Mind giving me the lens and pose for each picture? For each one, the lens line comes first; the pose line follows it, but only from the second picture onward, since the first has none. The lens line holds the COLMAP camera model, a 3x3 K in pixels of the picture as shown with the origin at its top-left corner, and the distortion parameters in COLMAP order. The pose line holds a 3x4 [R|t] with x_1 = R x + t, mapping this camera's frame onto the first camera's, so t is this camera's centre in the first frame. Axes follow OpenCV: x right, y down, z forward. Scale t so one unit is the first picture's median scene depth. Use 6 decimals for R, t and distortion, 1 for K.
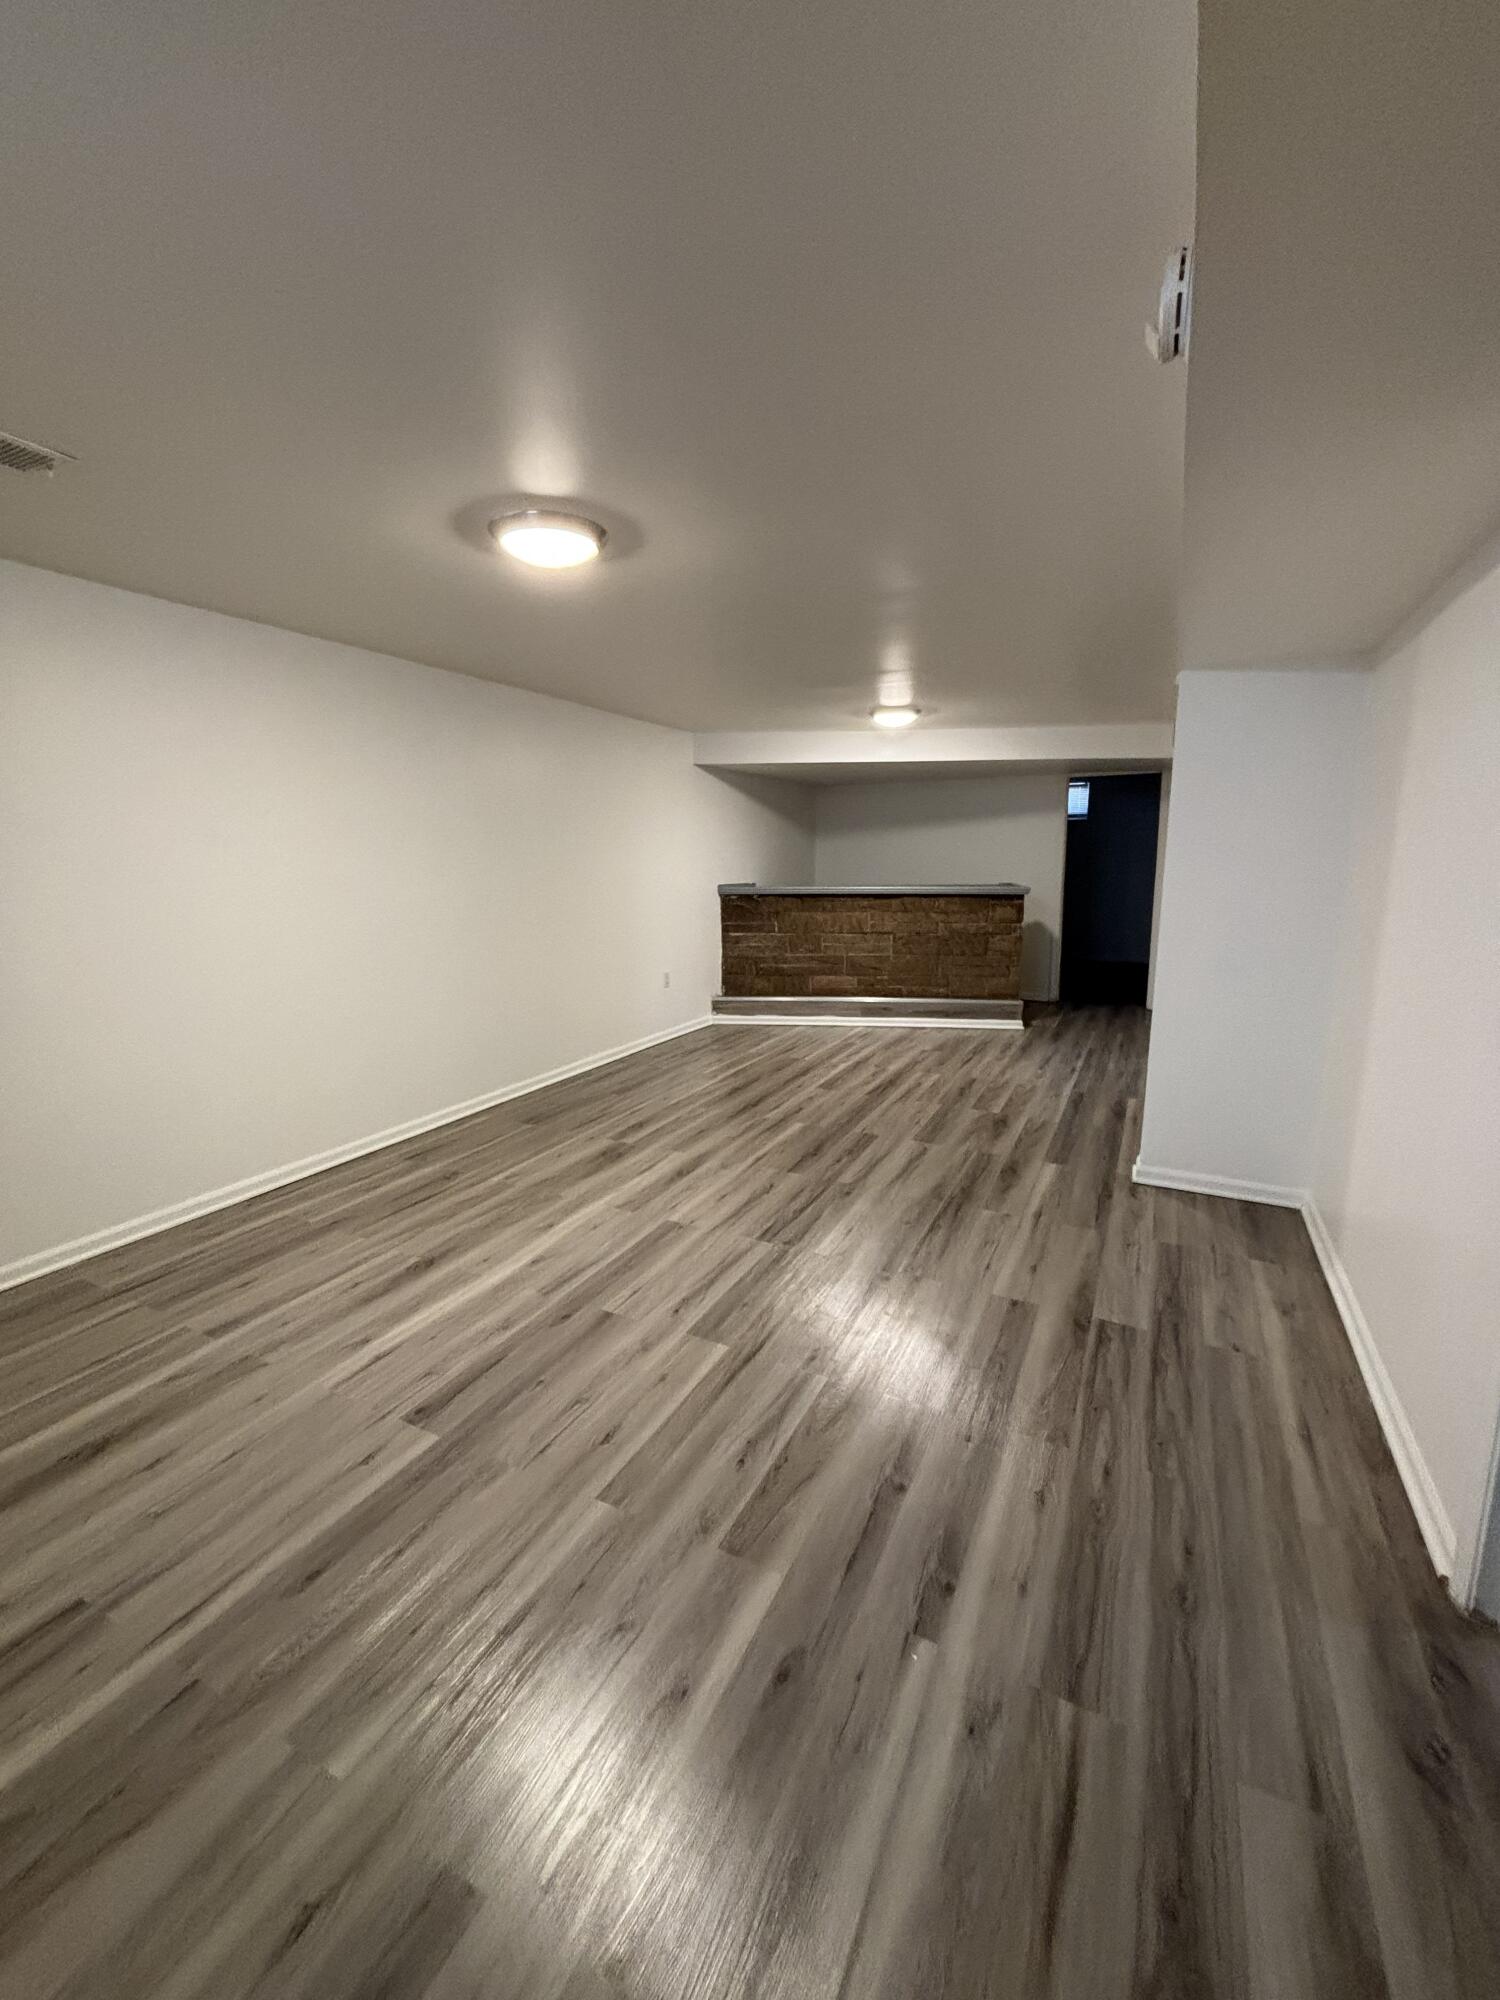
lens RADIAL K [[813.7, 0, 756.2], [0, 813.7, 996.1], [0, 0, 1]] dist [0.010085, 0.000044]
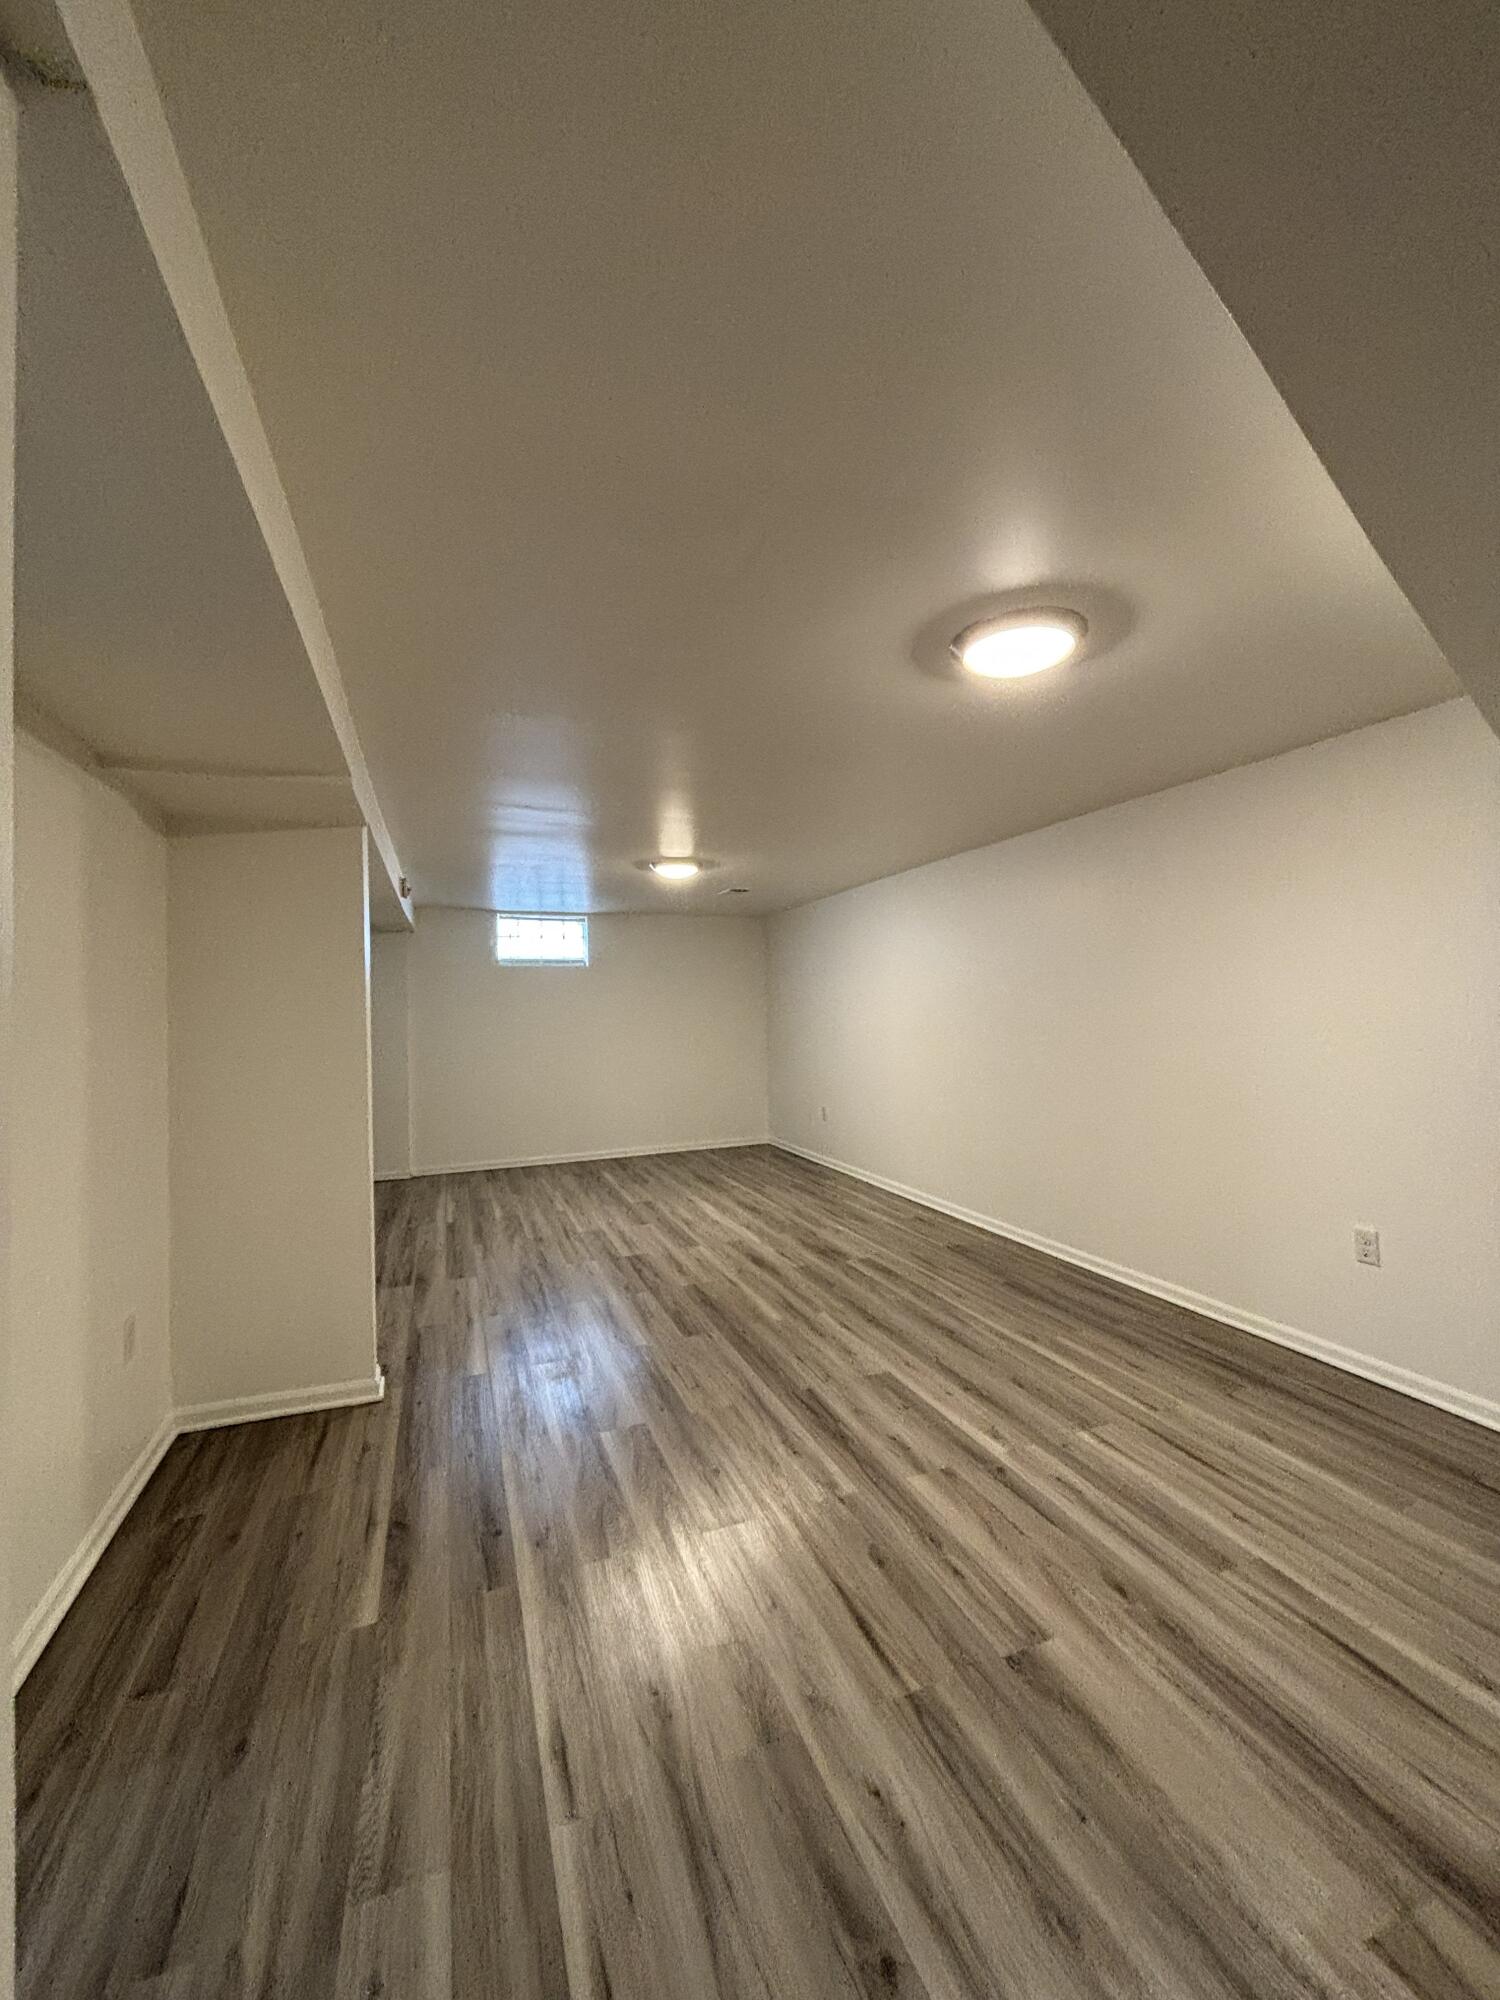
lens RADIAL K [[813.7, 0, 754.5], [0, 813.7, 1008.5], [0, 0, 1]] dist [0.010085, 0.000044]
pose [[-0.675678, 0.027313, -0.736691, 0.666634], [-0.097087, 0.987312, 0.125652, -0.257683], [0.730776, 0.156423, -0.664453, 1.457814]]
